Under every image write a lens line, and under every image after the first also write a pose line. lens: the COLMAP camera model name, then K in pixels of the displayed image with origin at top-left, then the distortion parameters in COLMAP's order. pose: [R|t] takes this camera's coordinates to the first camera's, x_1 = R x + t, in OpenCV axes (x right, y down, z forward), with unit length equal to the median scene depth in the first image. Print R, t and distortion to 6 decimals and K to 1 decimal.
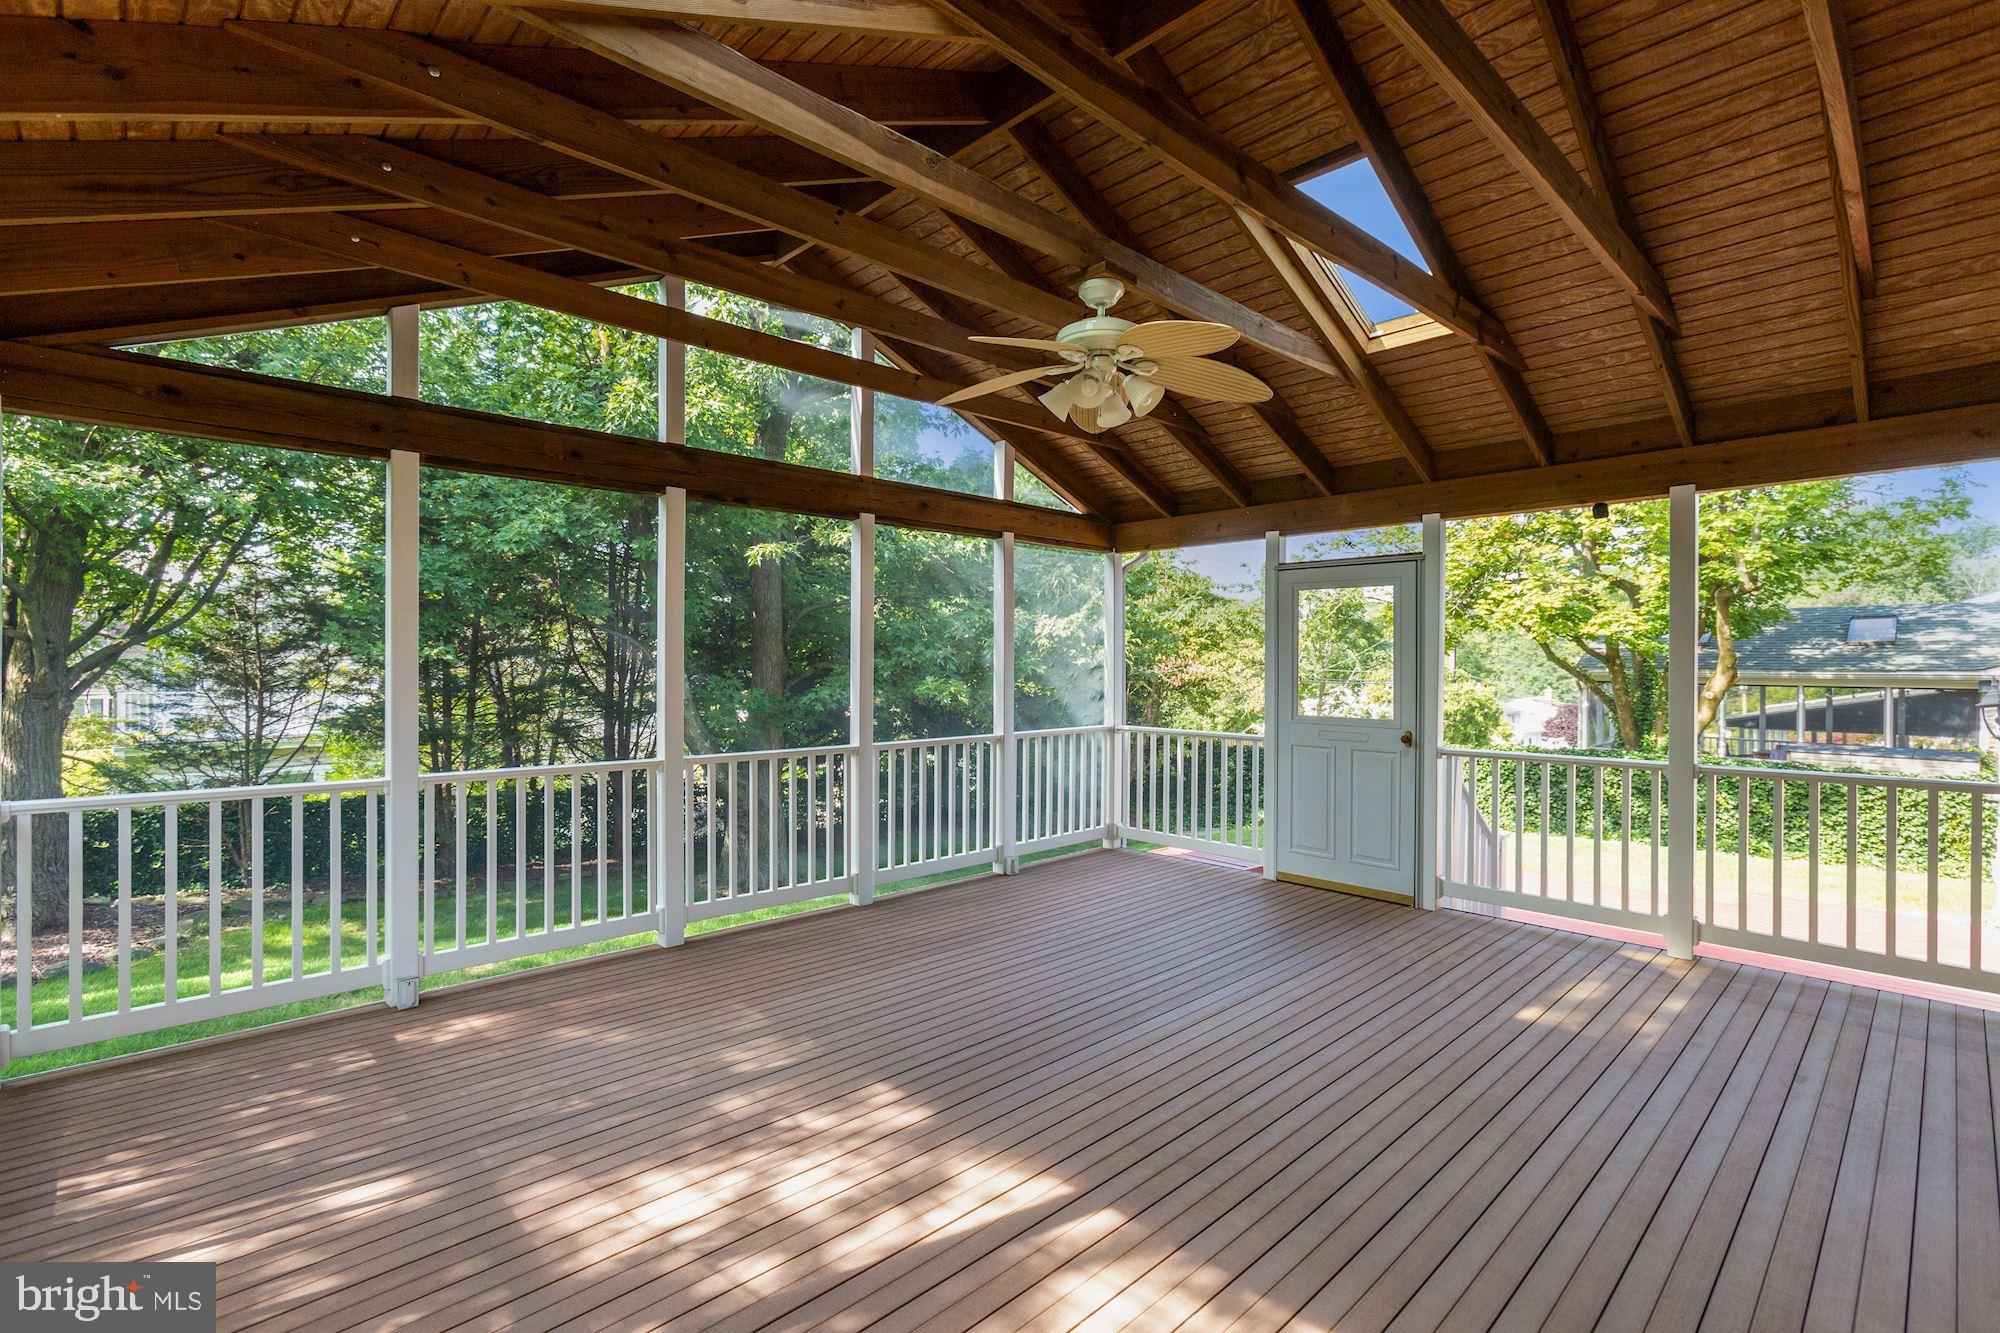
lens RADIAL K [[895.4, 0, 951.0], [0, 895.4, 658.8], [0, 0, 1]] dist [-0.021609, 0.007396]
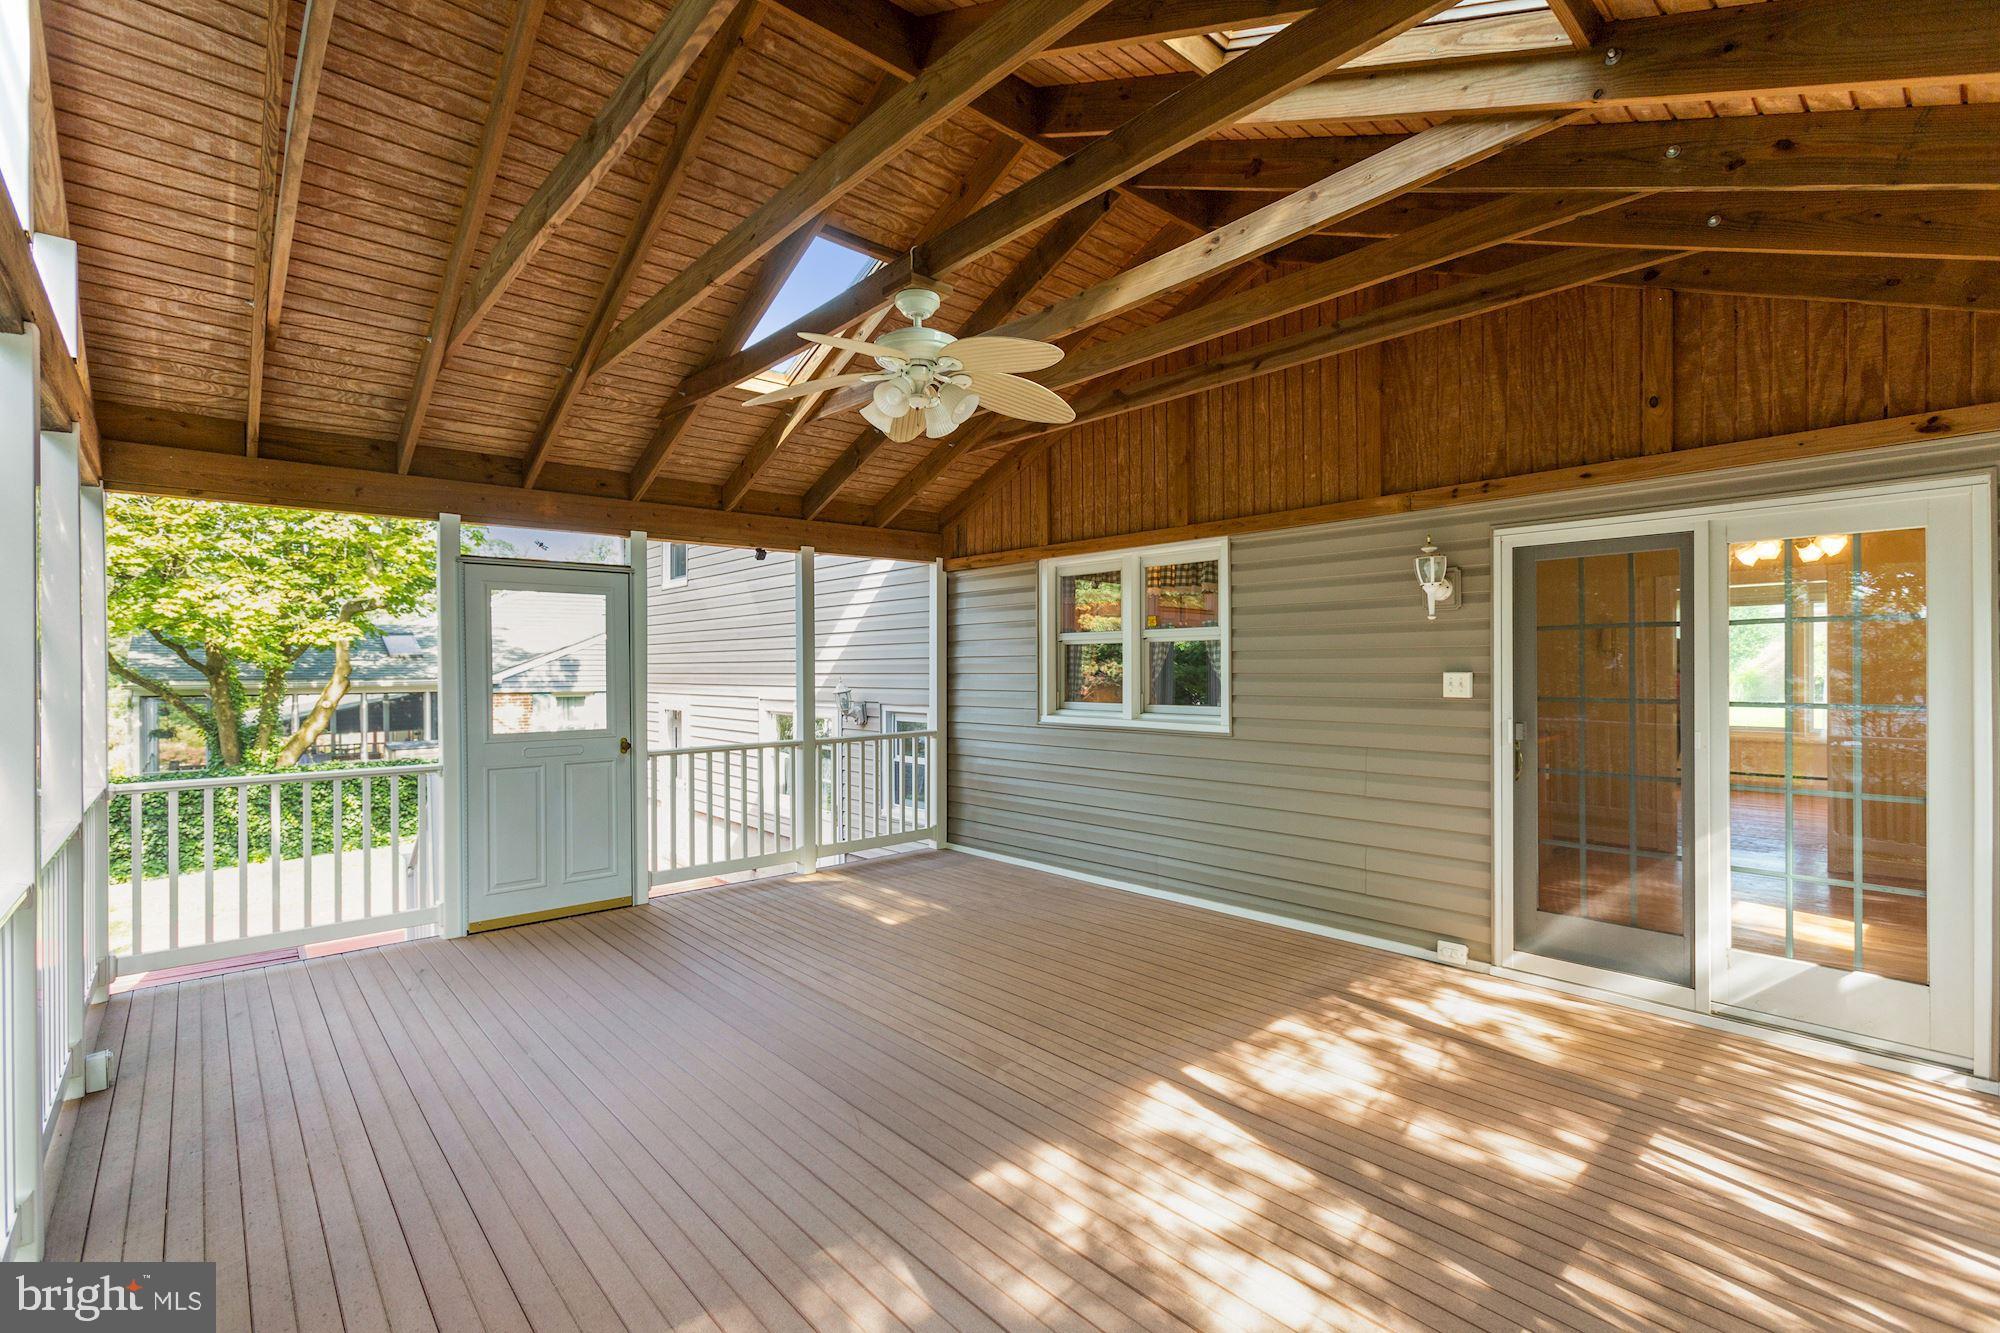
lens RADIAL K [[895.4, 0, 1003.6], [0, 895.4, 671.9], [0, 0, 1]] dist [-0.021609, 0.007396]
pose [[0.001937, -0.008669, 0.999961, -0.208092], [0.007302, 0.999936, 0.008655, -0.000558], [-0.999971, 0.007285, 0.002000, 0.223514]]
